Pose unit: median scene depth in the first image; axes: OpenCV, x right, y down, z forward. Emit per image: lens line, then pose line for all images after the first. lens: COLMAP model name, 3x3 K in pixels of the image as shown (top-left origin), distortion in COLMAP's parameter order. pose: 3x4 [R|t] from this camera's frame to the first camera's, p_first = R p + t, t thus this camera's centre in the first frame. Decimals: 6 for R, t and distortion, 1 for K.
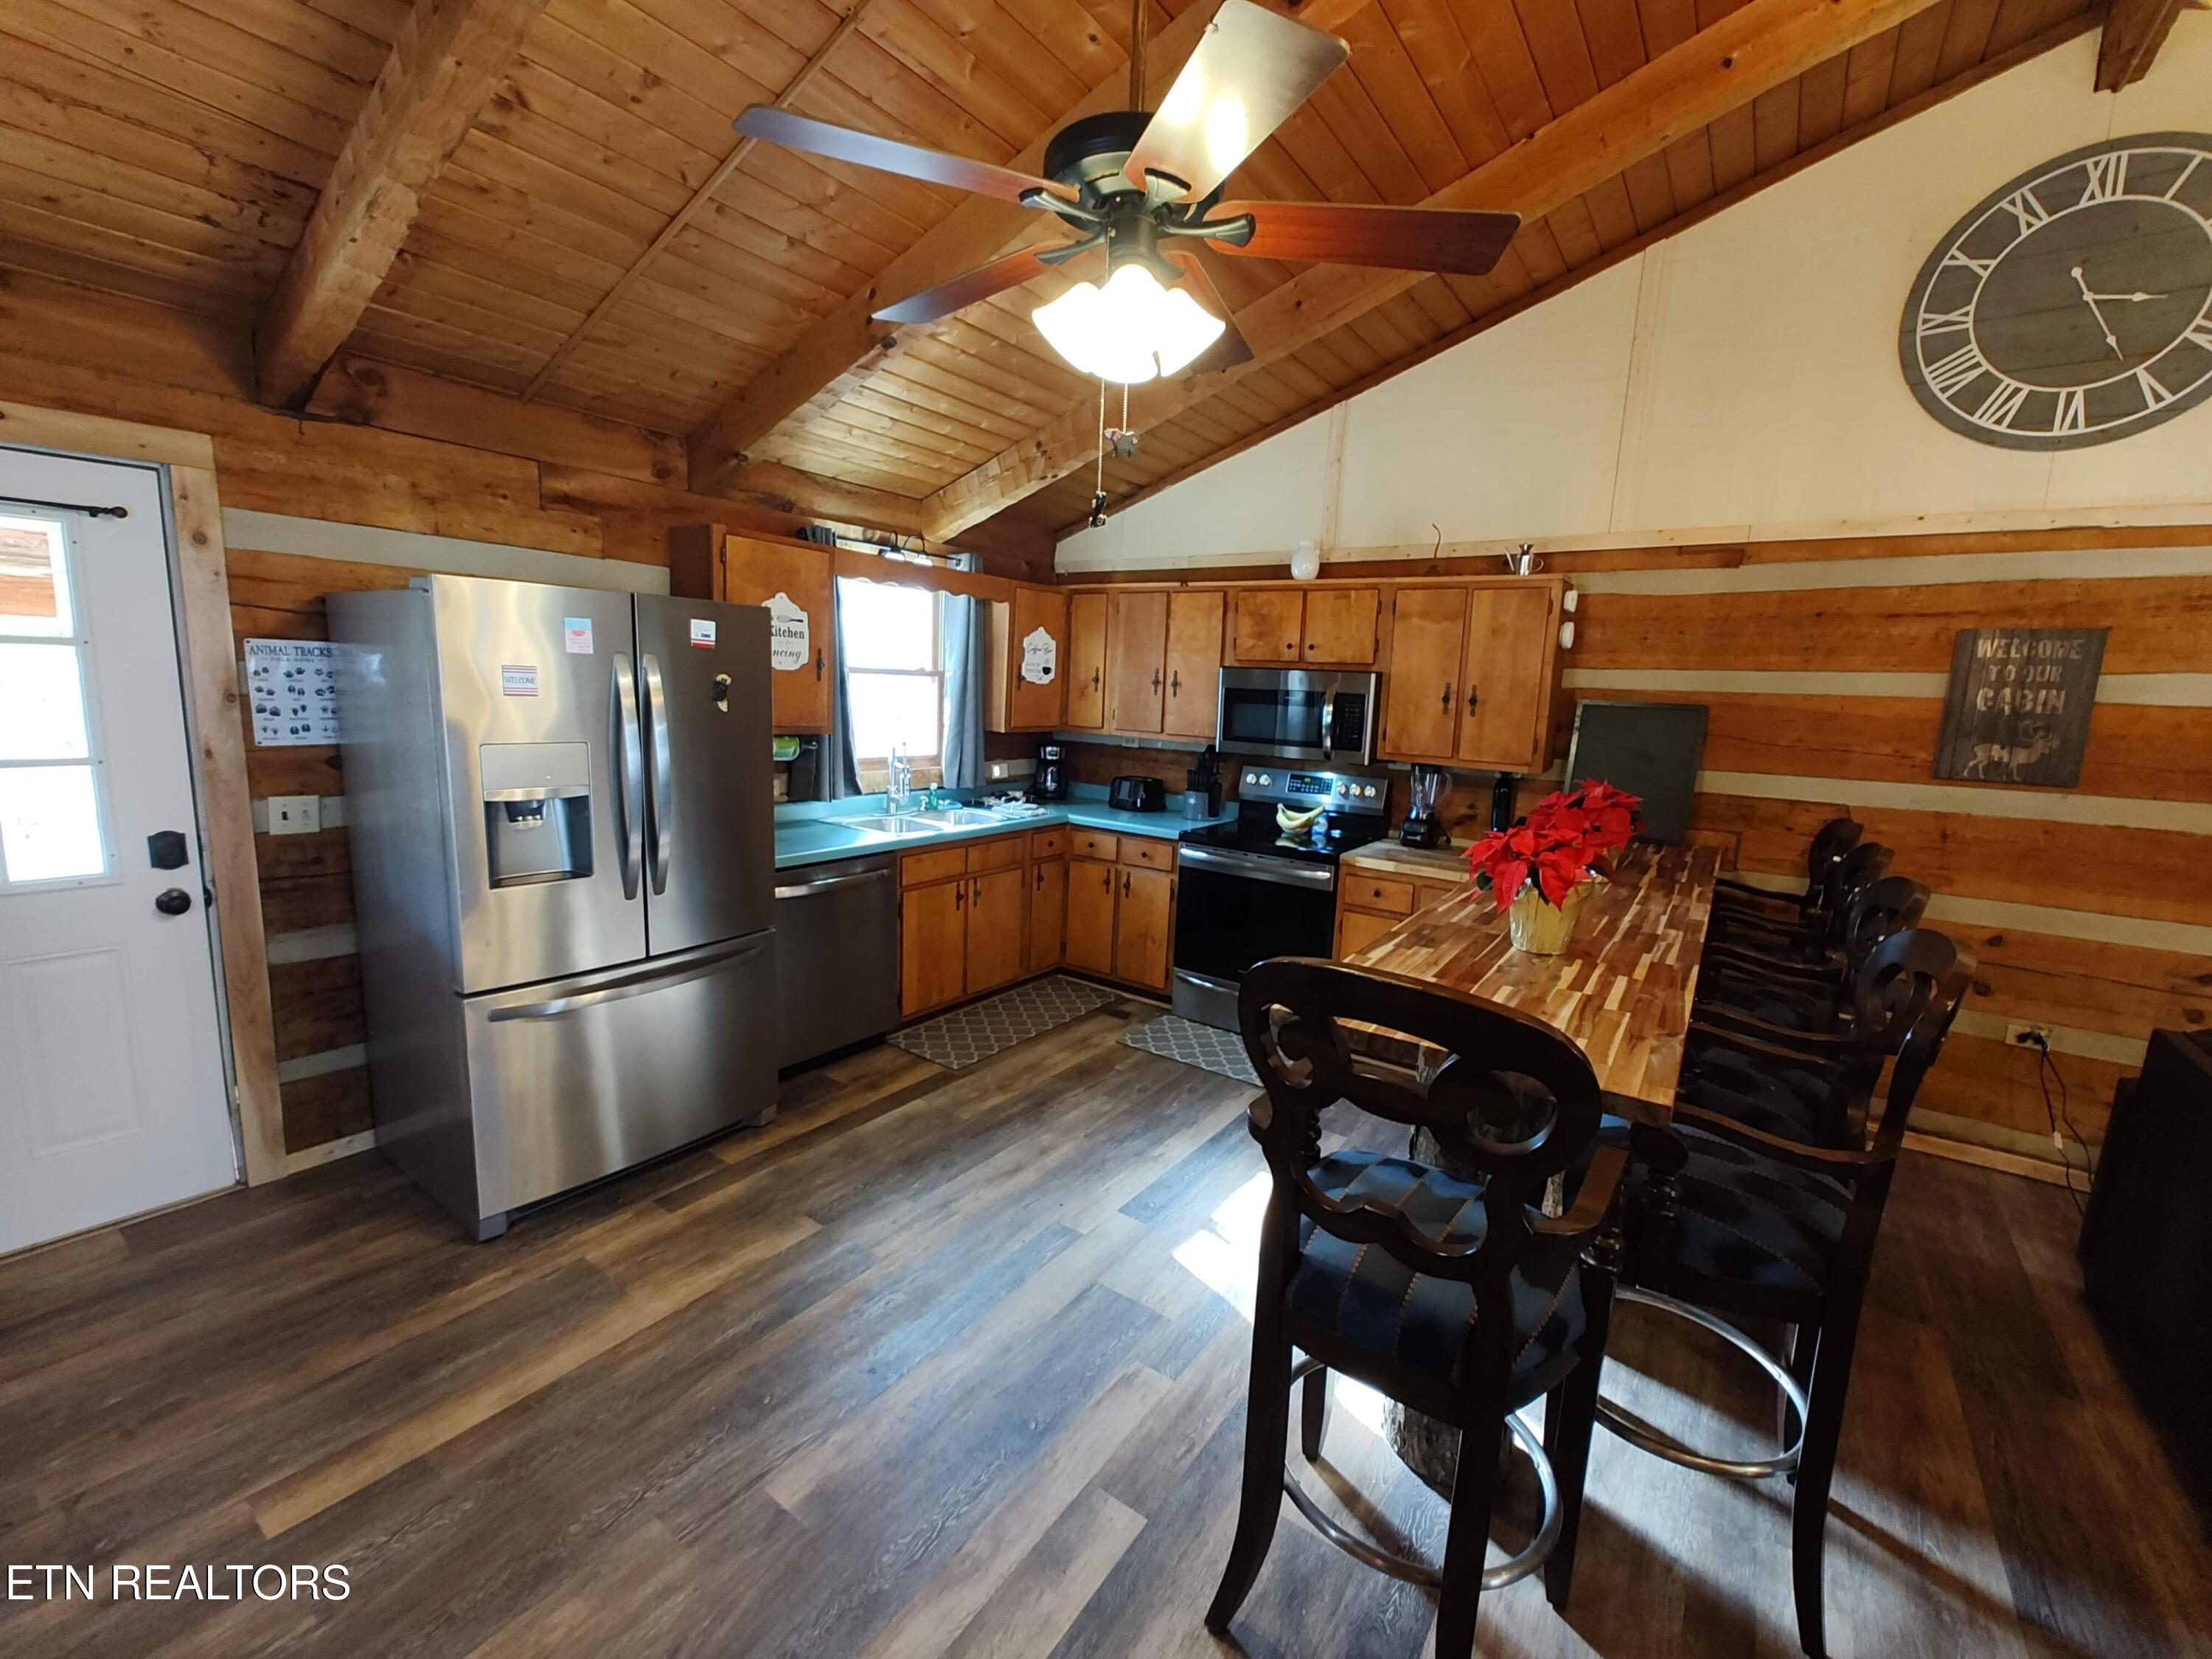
lens RADIAL K [[907.3, 0, 1118.2], [0, 907.3, 828.1], [0, 0, 1]] dist [0.004731, -0.002986]
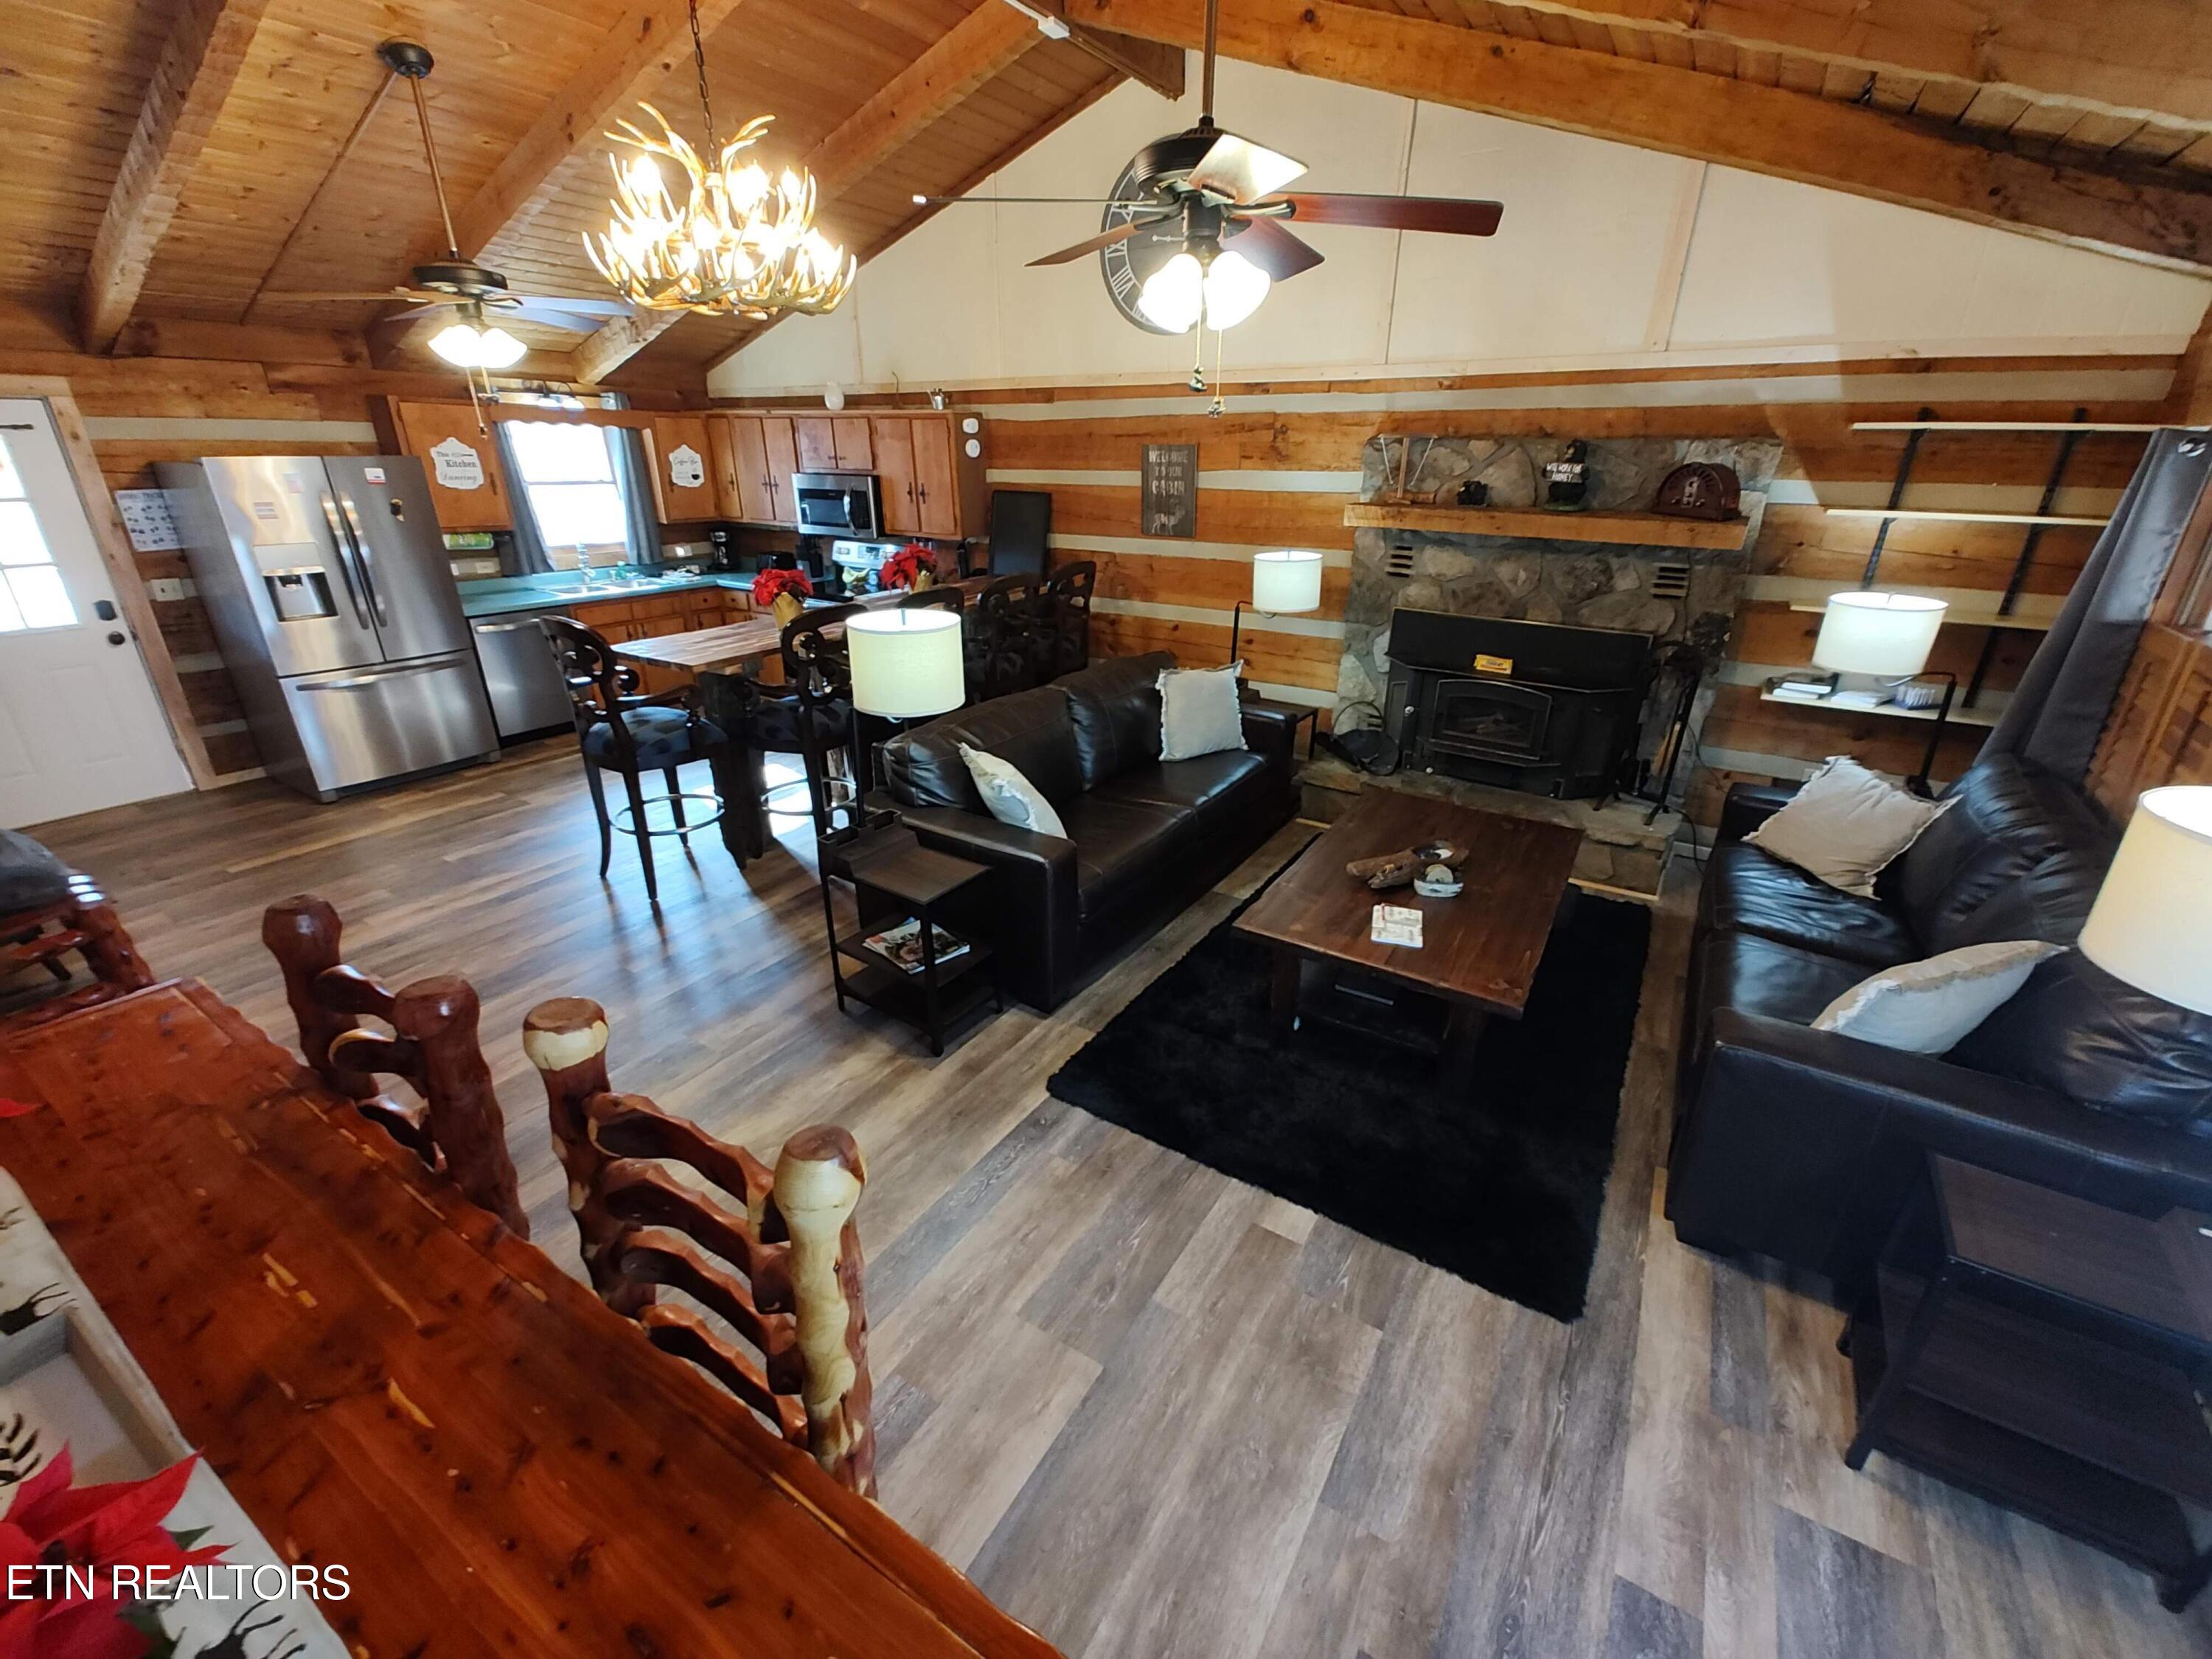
lens RADIAL K [[907.3, 0, 1119.0], [0, 907.3, 826.5], [0, 0, 1]] dist [0.004731, -0.002986]
pose [[0.997937, -0.049820, 0.040505, 0.800066], [0.038977, 0.971352, 0.234427, 0.083171], [-0.051023, -0.232364, 0.971290, -0.871511]]
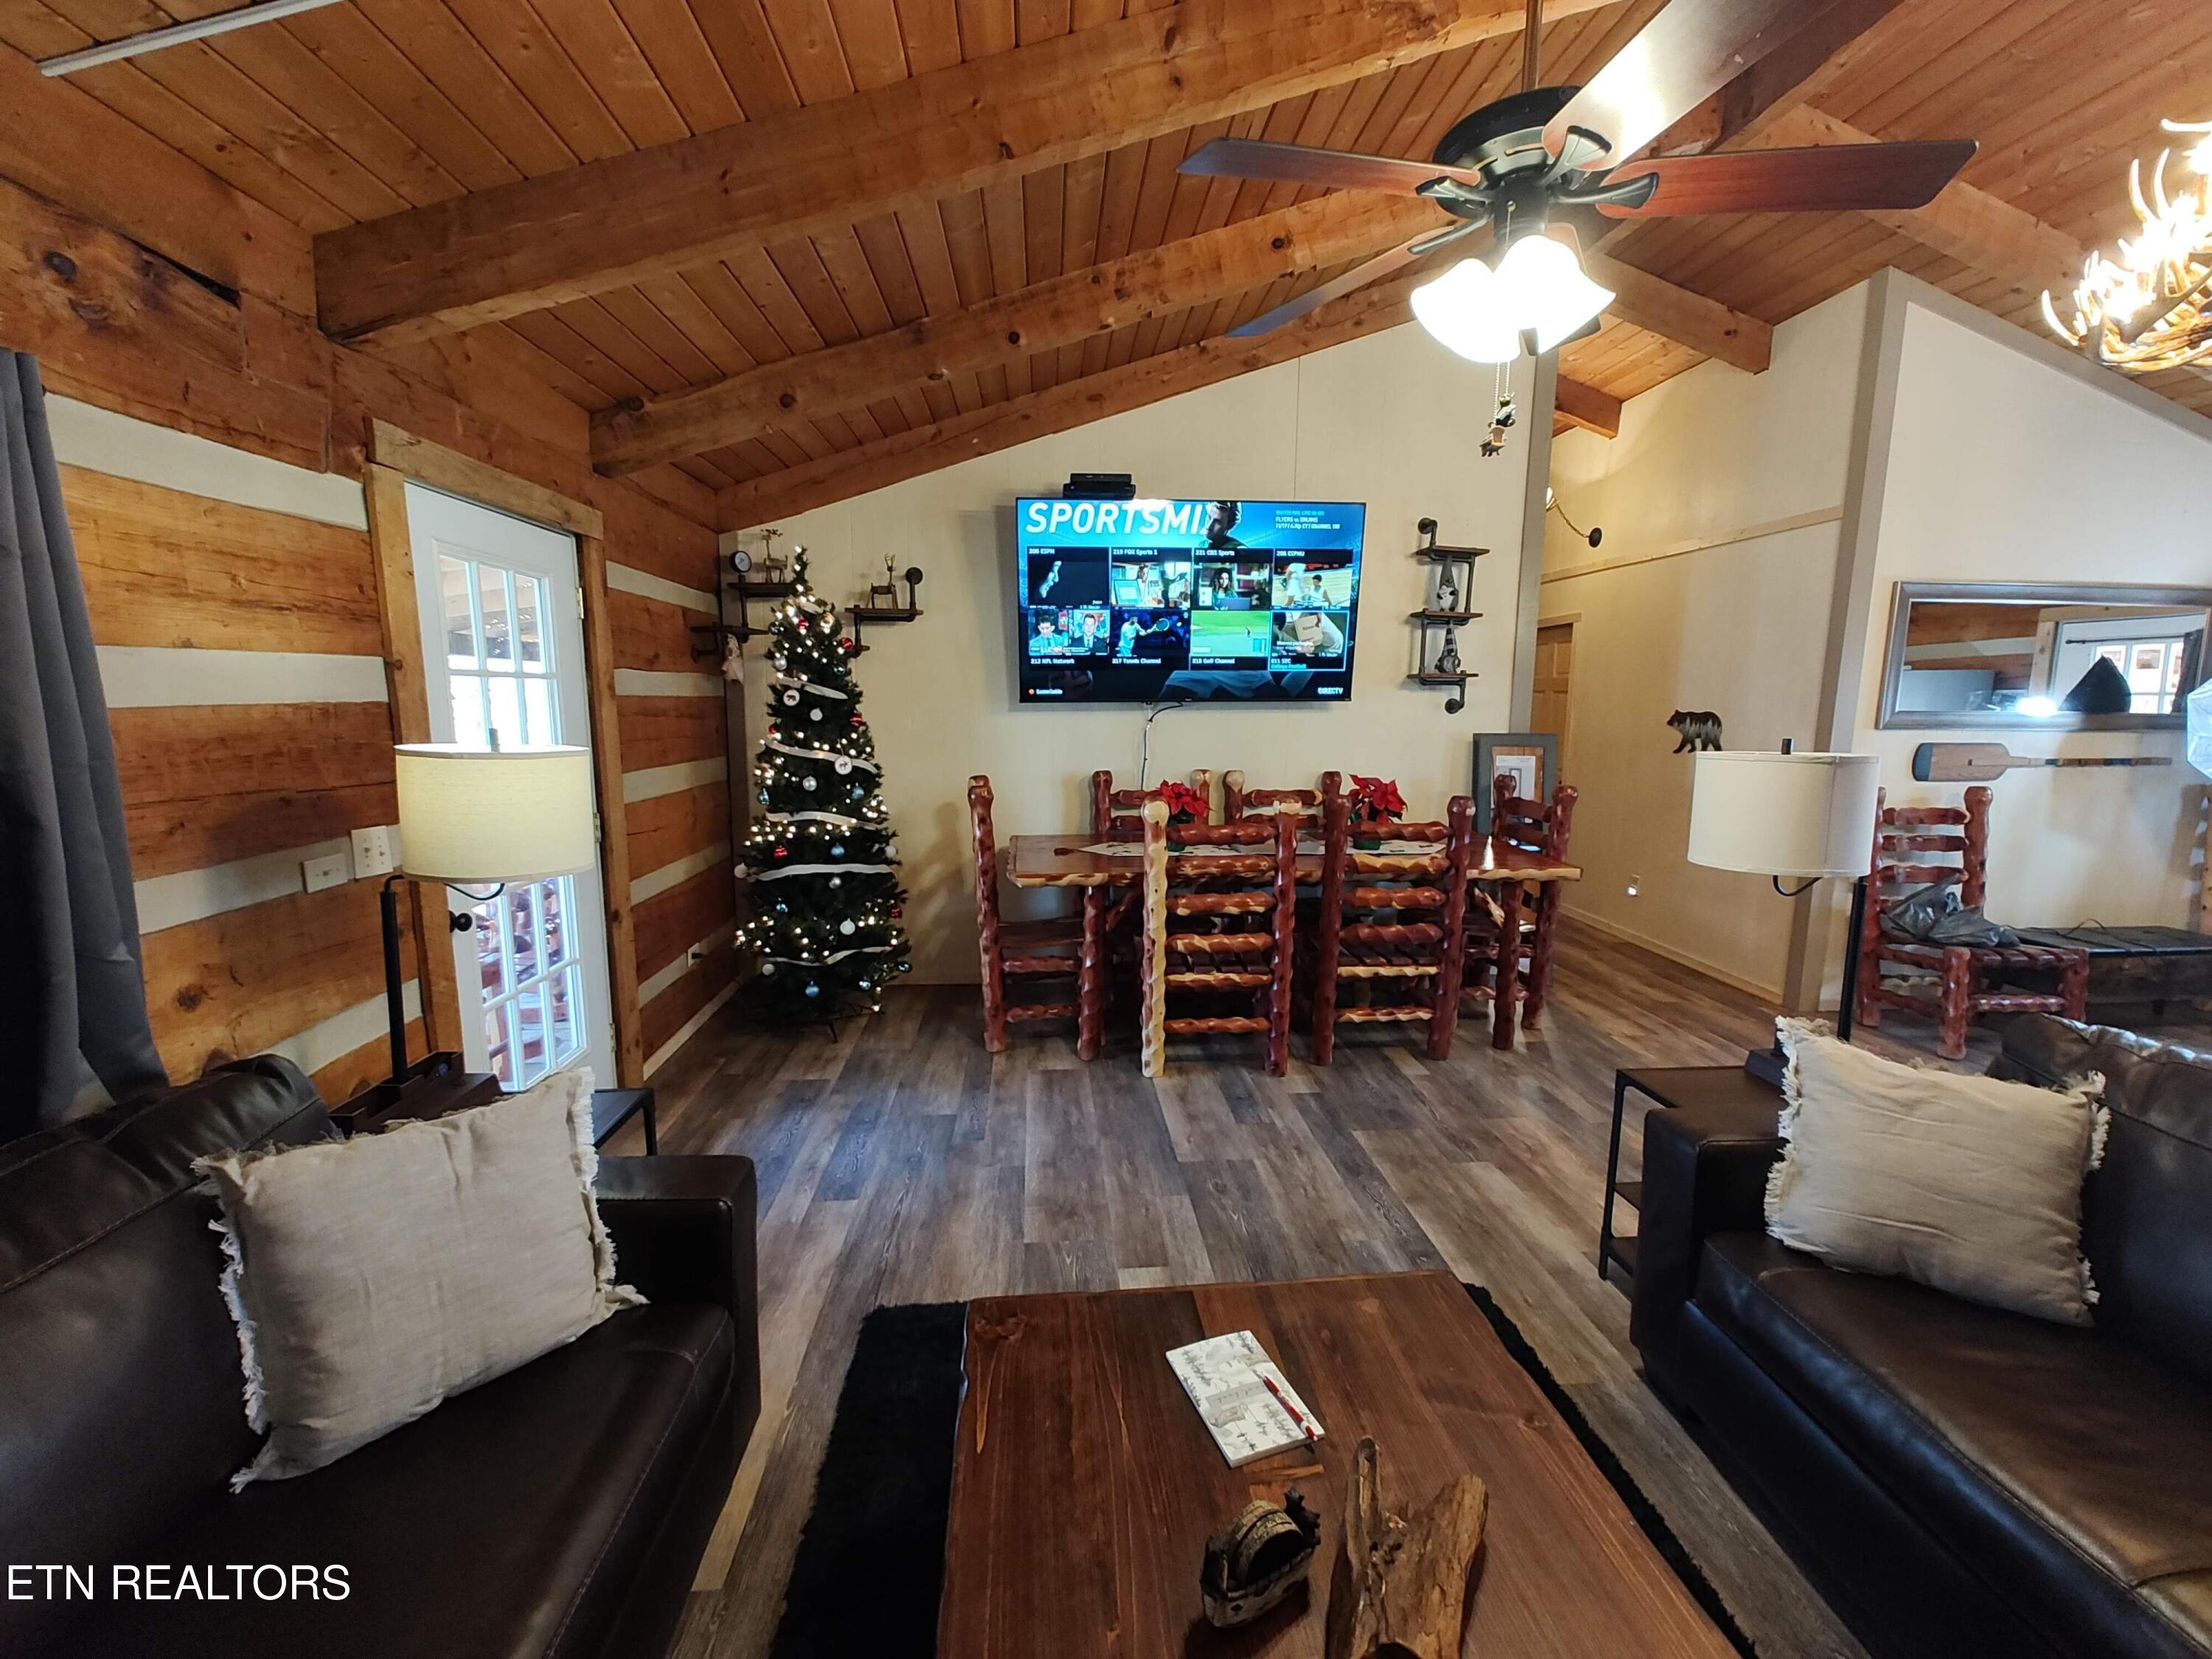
lens RADIAL K [[907.3, 0, 1100.6], [0, 907.3, 834.9], [0, 0, 1]] dist [0.004731, -0.002986]
pose [[-0.773977, 0.046062, -0.631536, 1.470089], [-0.140633, 0.959938, 0.242367, 0.055582], [0.617399, 0.276401, -0.736492, 0.263194]]
